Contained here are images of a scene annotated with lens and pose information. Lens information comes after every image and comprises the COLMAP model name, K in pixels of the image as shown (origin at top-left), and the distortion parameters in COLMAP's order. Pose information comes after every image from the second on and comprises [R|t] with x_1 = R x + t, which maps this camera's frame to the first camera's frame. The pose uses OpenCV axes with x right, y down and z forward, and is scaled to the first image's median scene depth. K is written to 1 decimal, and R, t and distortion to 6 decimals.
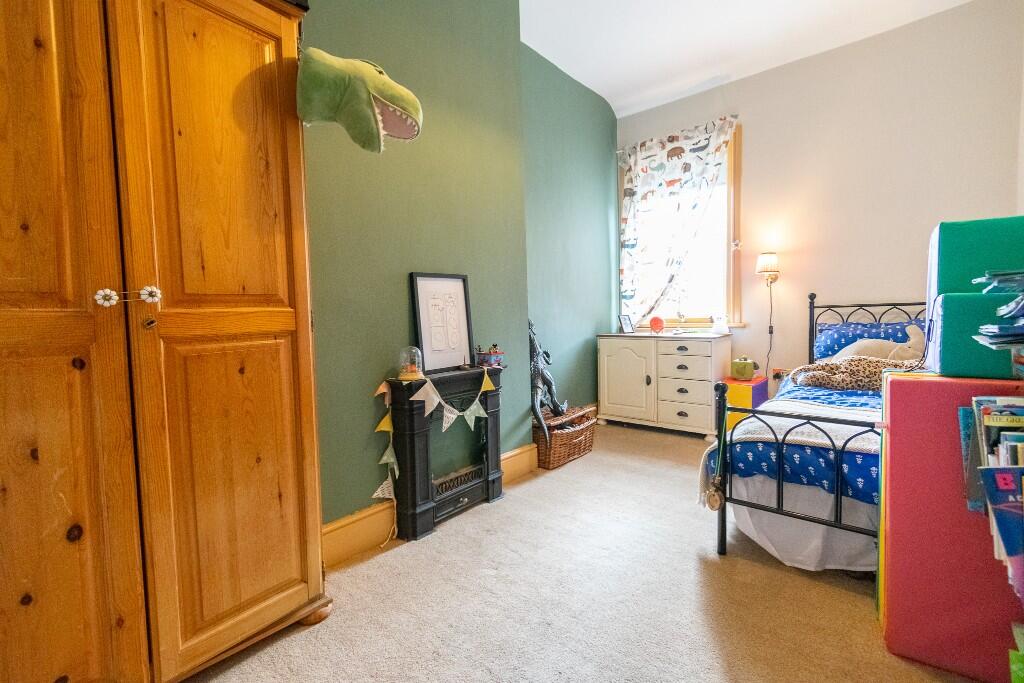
lens RADIAL K [[453.7, 0, 515.5], [0, 453.7, 339.8], [0, 0, 1]] dist [0.004869, -0.001918]
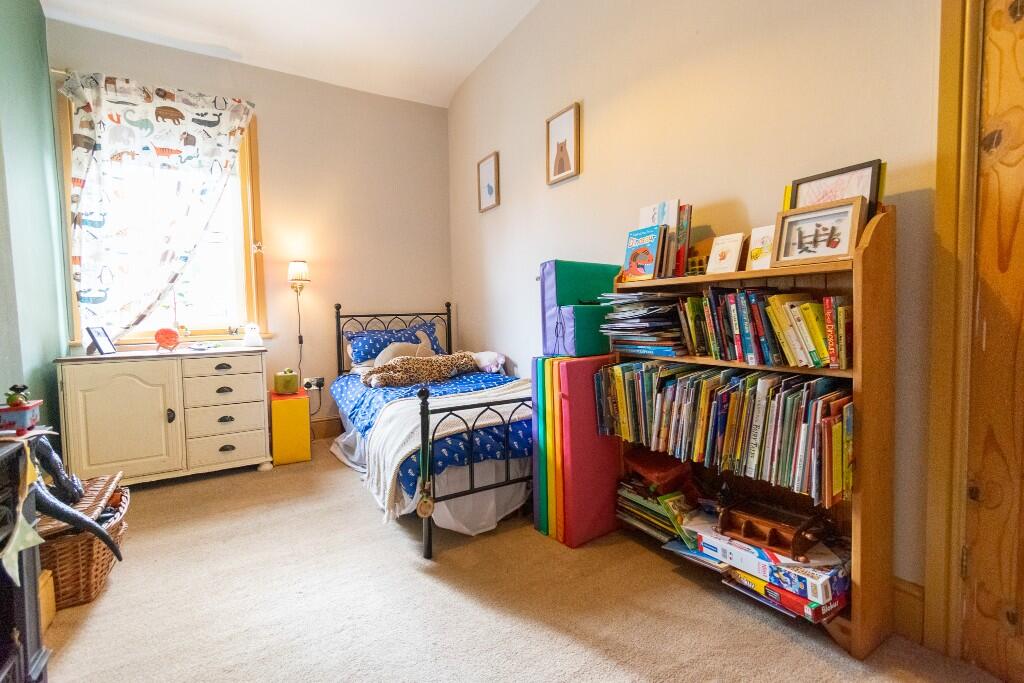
lens RADIAL K [[453.7, 0, 512.7], [0, 453.7, 338.8], [0, 0, 1]] dist [0.004869, -0.001918]
pose [[0.317336, -0.035836, 0.947636, -0.215797], [0.066140, 0.997689, 0.015580, -0.008047], [-0.946004, 0.057733, 0.318973, 0.242332]]
